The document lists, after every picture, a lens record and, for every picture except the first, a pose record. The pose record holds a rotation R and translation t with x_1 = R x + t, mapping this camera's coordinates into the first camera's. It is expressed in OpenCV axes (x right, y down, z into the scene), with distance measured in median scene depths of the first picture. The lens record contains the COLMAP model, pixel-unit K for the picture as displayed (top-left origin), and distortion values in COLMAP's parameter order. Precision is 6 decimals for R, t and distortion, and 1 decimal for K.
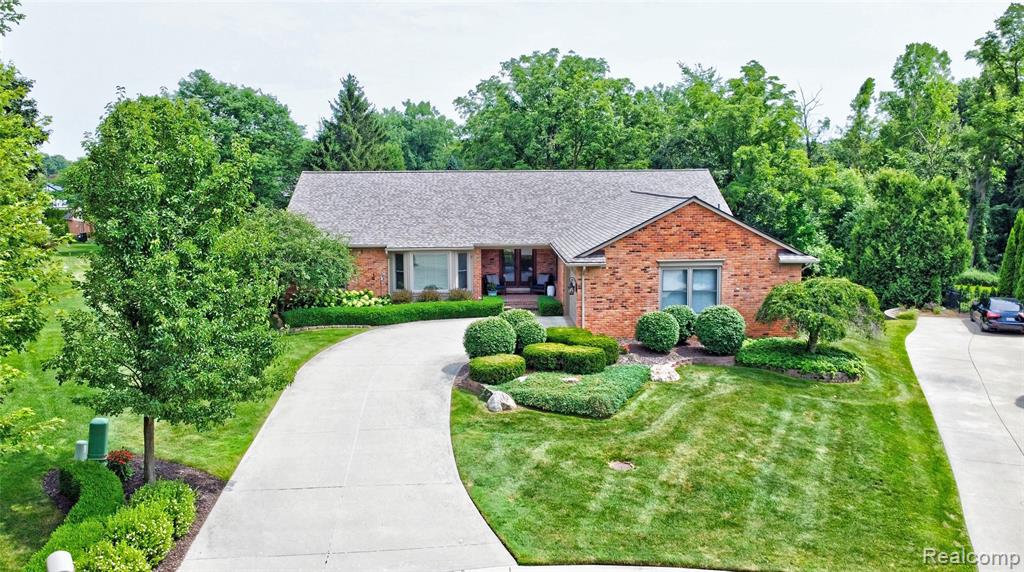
lens RADIAL K [[766.8, 0, 506.2], [0, 766.8, 287.5], [0, 0, 1]] dist [-0.036309, 0.001630]
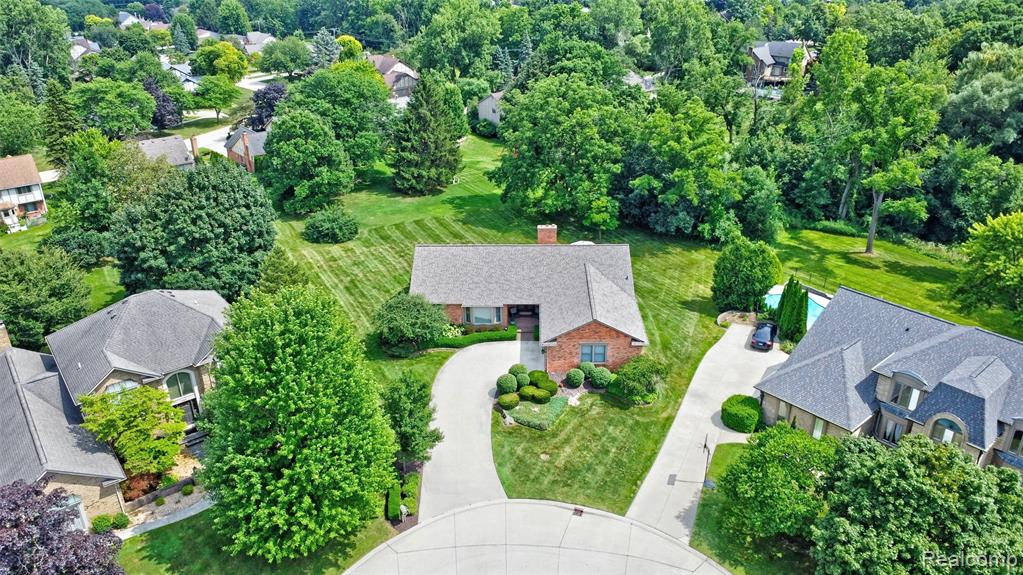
lens RADIAL K [[766.0, 0, 512.5], [0, 766.0, 286.8], [0, 0, 1]] dist [-0.036309, 0.001630]
pose [[0.998273, 0.021576, -0.054646, 0.137915], [0.000057, 0.929770, 0.368140, -1.247170], [0.058751, -0.367508, 0.928163, -1.325111]]
